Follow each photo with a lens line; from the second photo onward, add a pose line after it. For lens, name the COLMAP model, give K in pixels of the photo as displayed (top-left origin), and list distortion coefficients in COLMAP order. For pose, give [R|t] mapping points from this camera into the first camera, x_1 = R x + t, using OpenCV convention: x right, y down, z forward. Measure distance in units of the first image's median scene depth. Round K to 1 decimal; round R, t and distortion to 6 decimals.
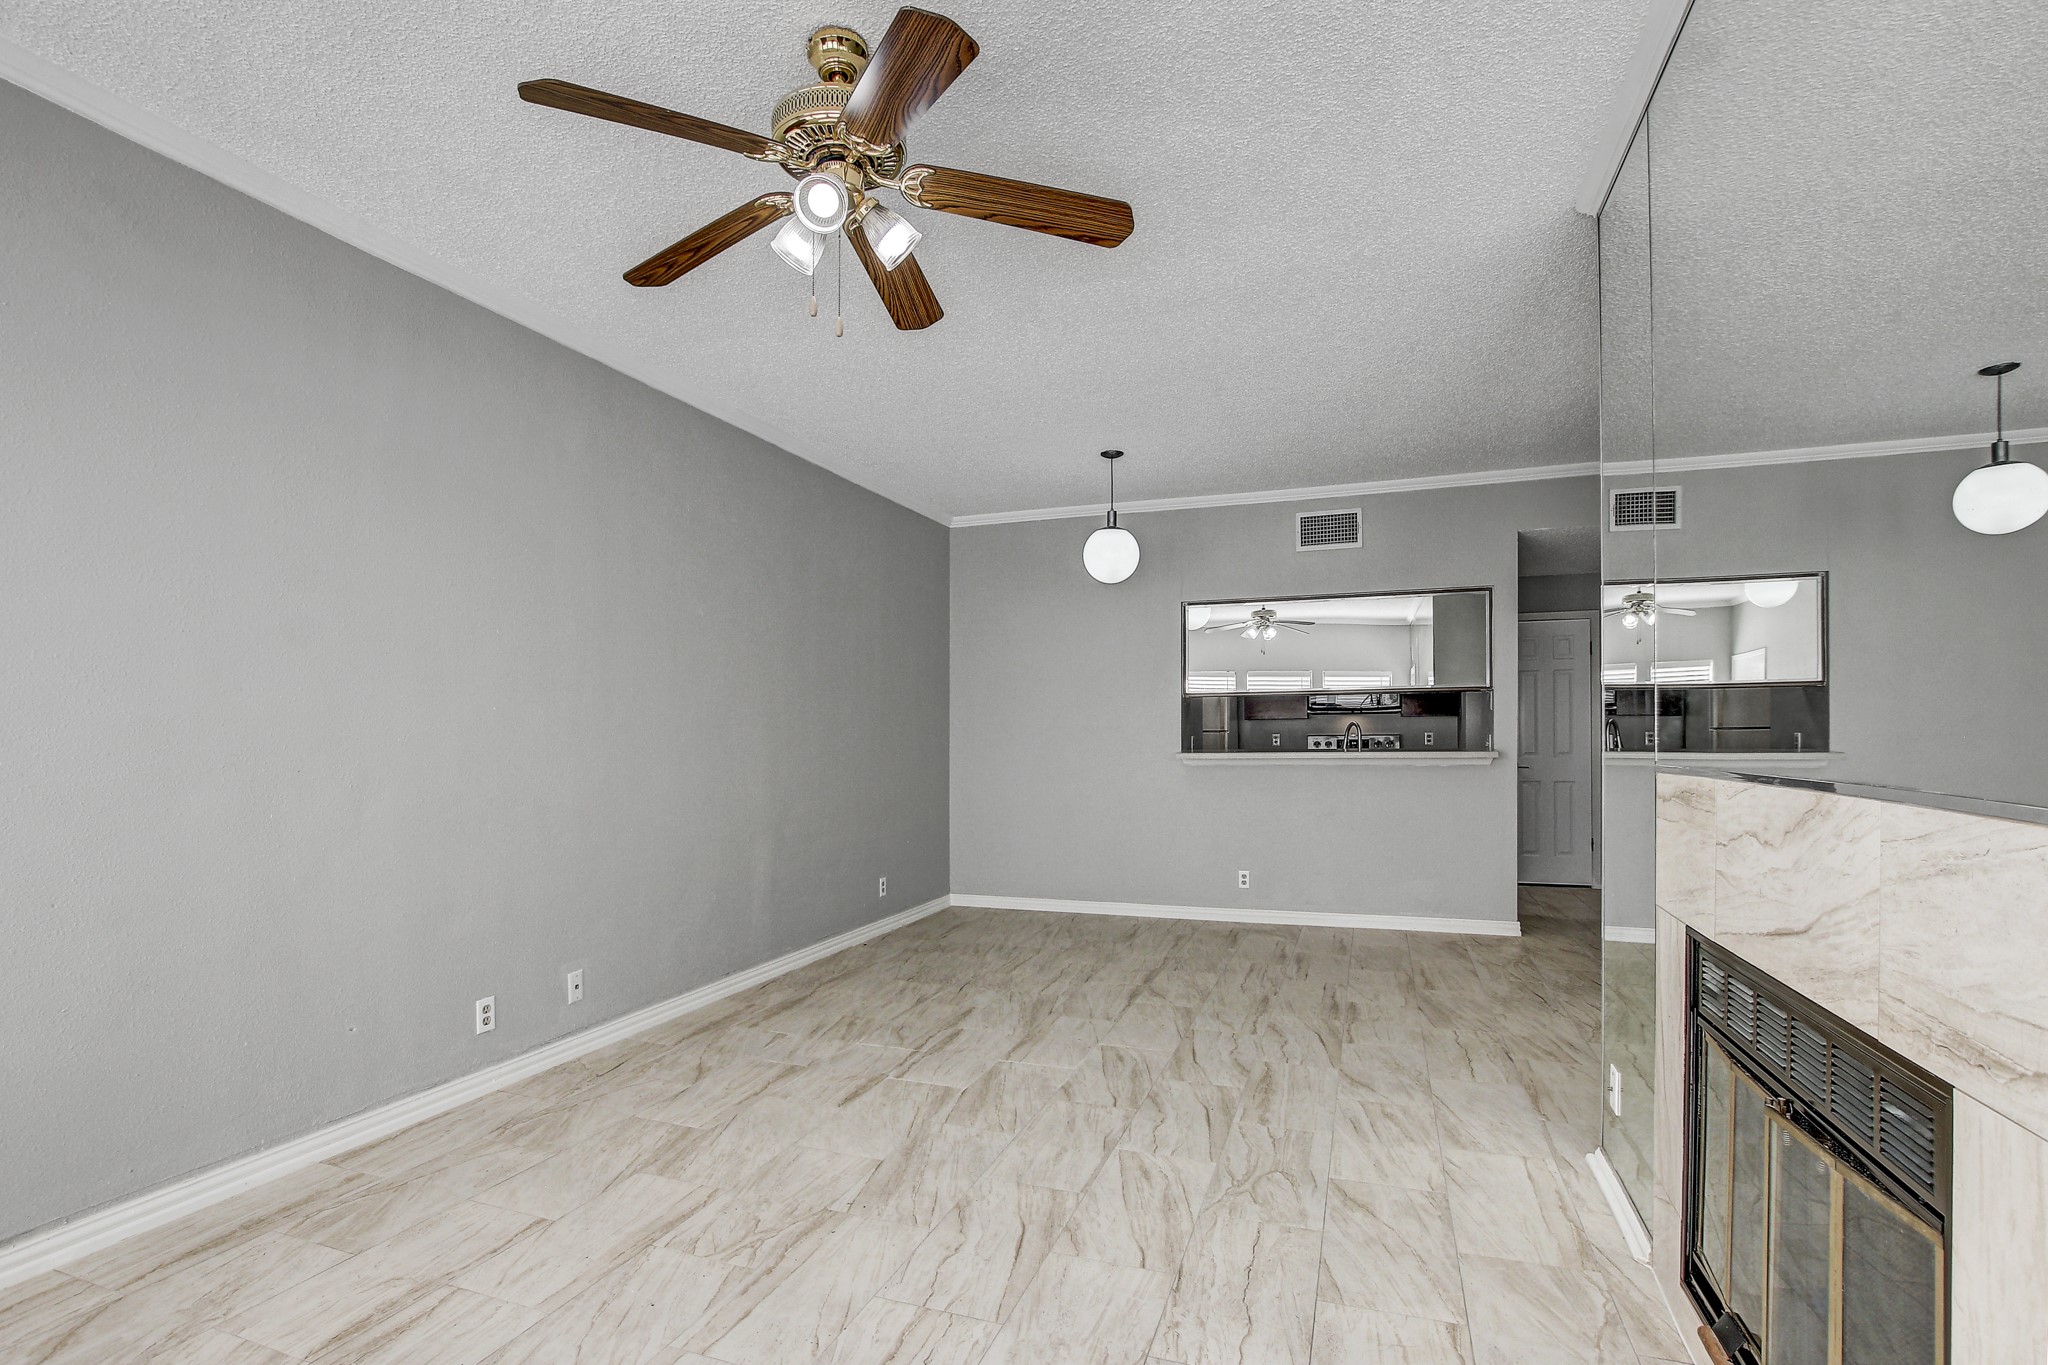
lens RADIAL K [[971.4, 0, 1025.3], [0, 971.4, 728.0], [0, 0, 1]] dist [-0.027806, -0.000022]
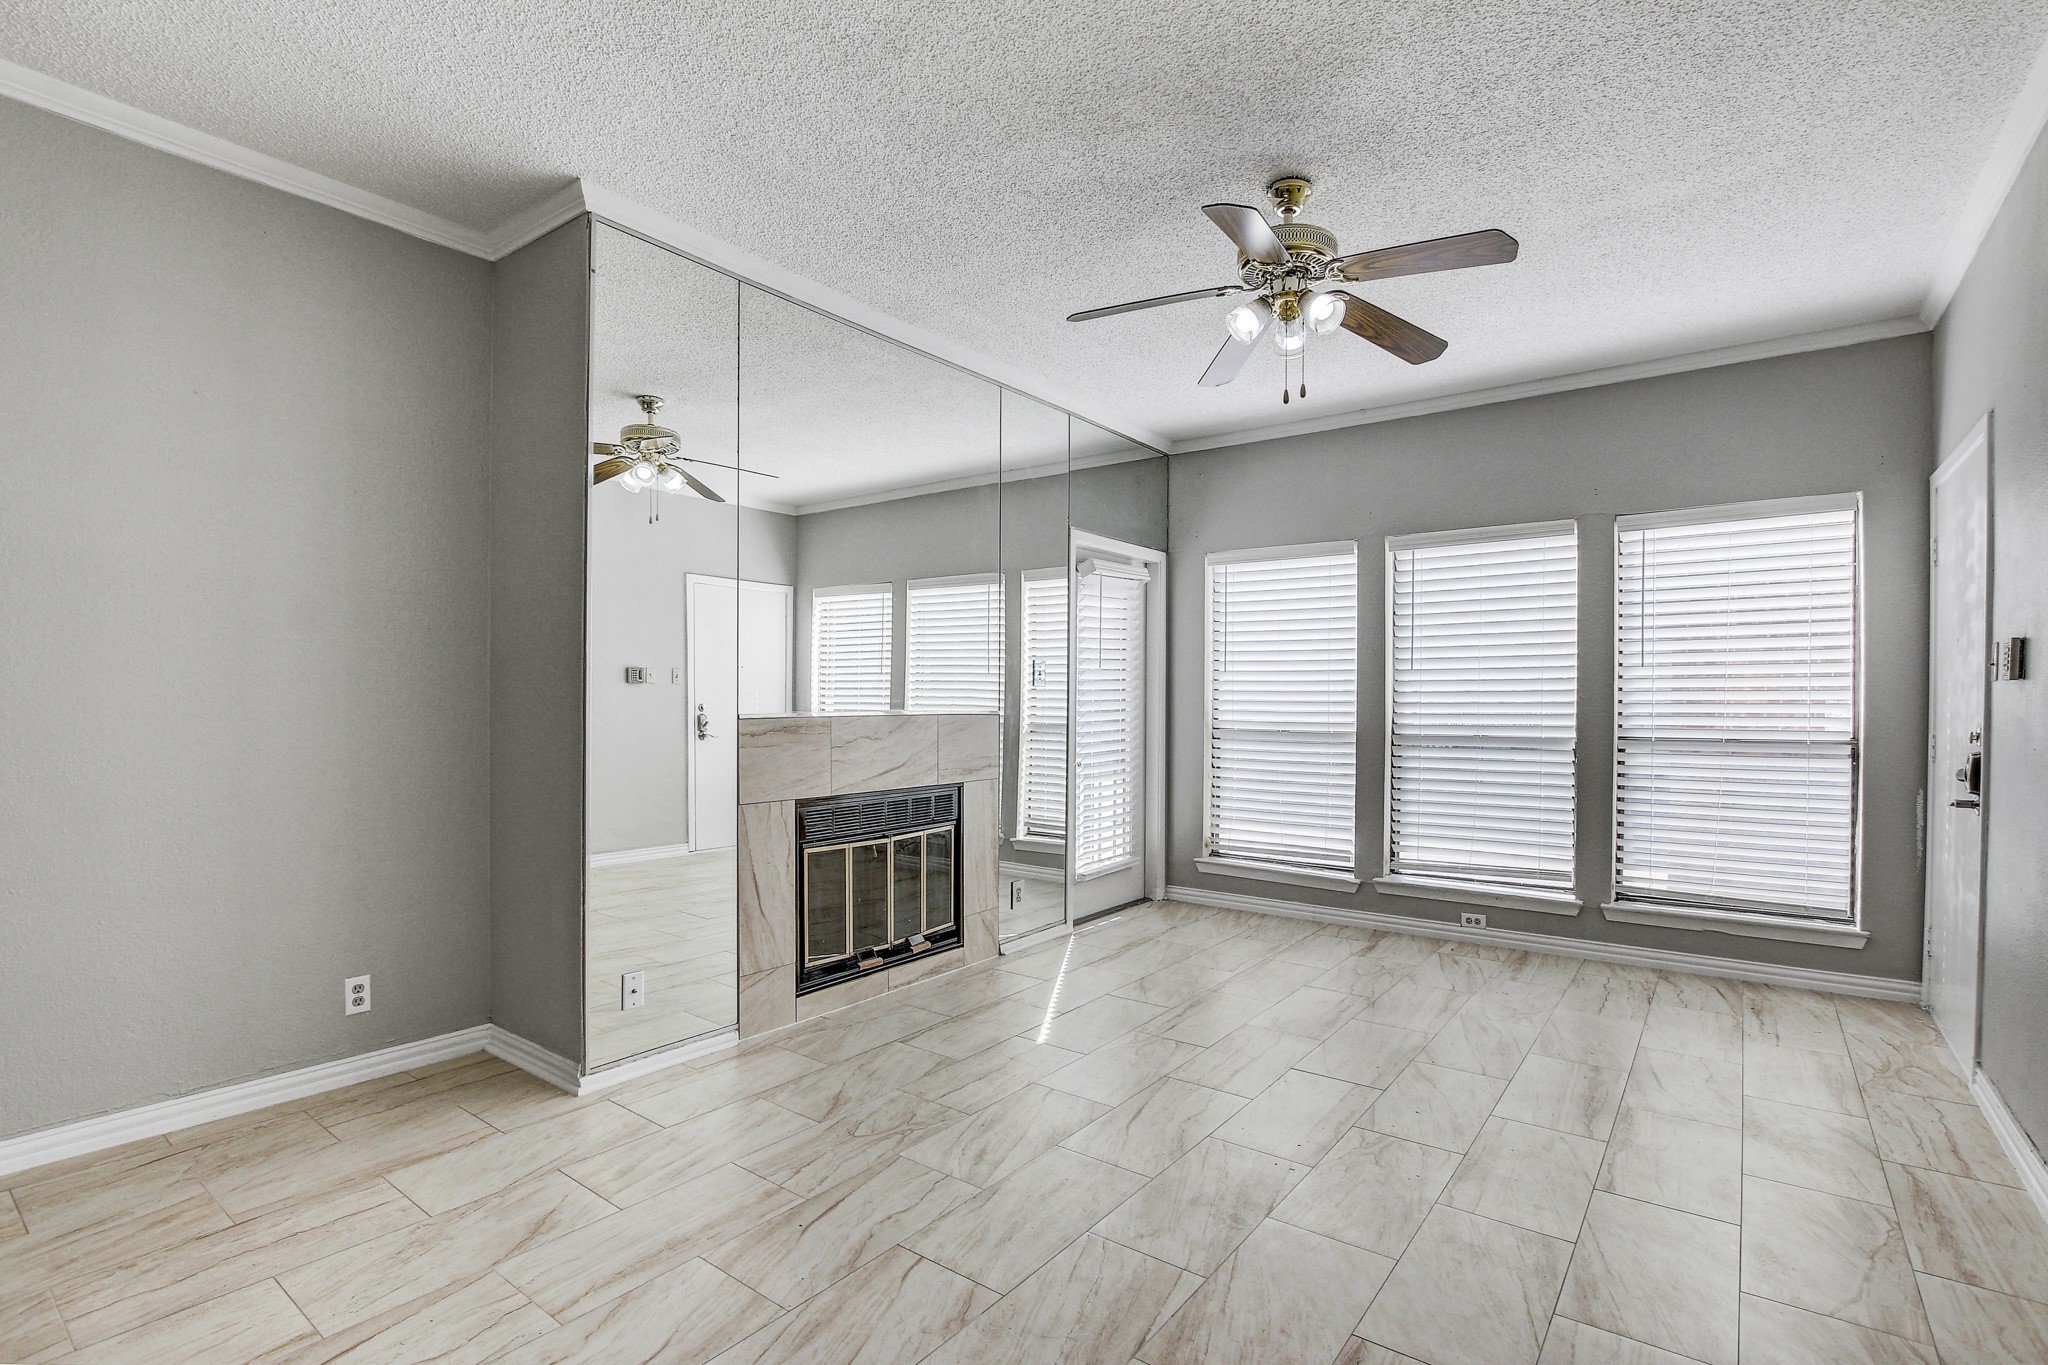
lens RADIAL K [[960.9, 0, 1024.9], [0, 960.9, 717.0], [0, 0, 1]] dist [-0.022176, 0.000334]
pose [[-0.954430, -0.008656, 0.298310, -0.156679], [-0.004935, 0.999900, 0.013226, 0.012615], [-0.298395, 0.011151, -0.954377, 1.508905]]
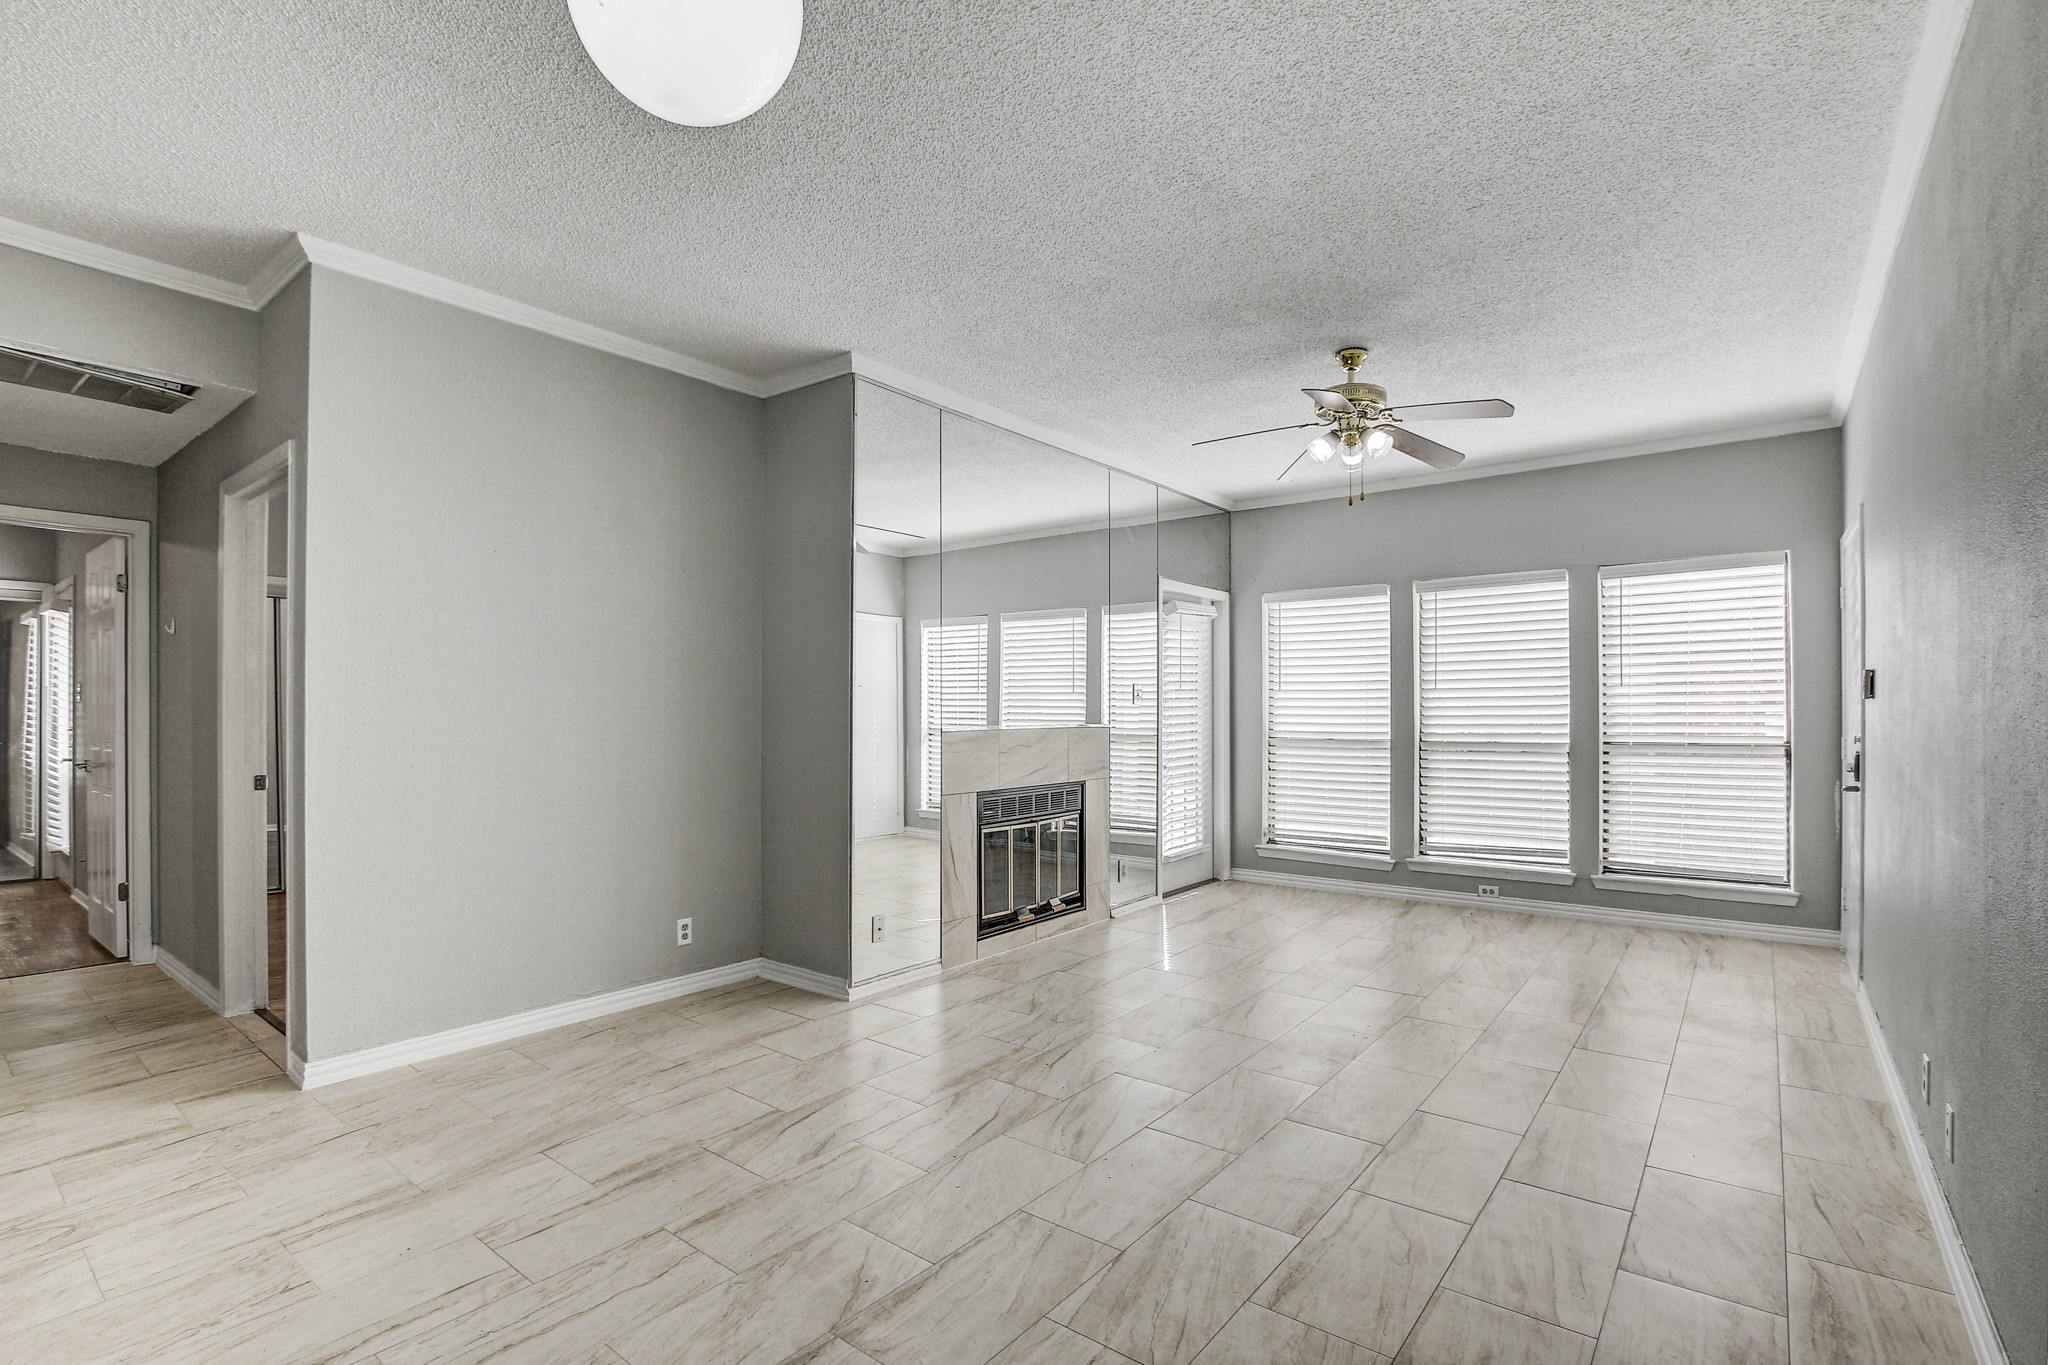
lens RADIAL K [[948.8, 0, 1025.5], [0, 948.8, 717.4], [0, 0, 1]] dist [-0.018019, 0.000201]
pose [[-0.949798, 0.000662, 0.312862, -0.105873], [0.001161, 0.999998, 0.001407, 0.007318], [-0.312860, 0.001700, -0.949798, 1.878655]]
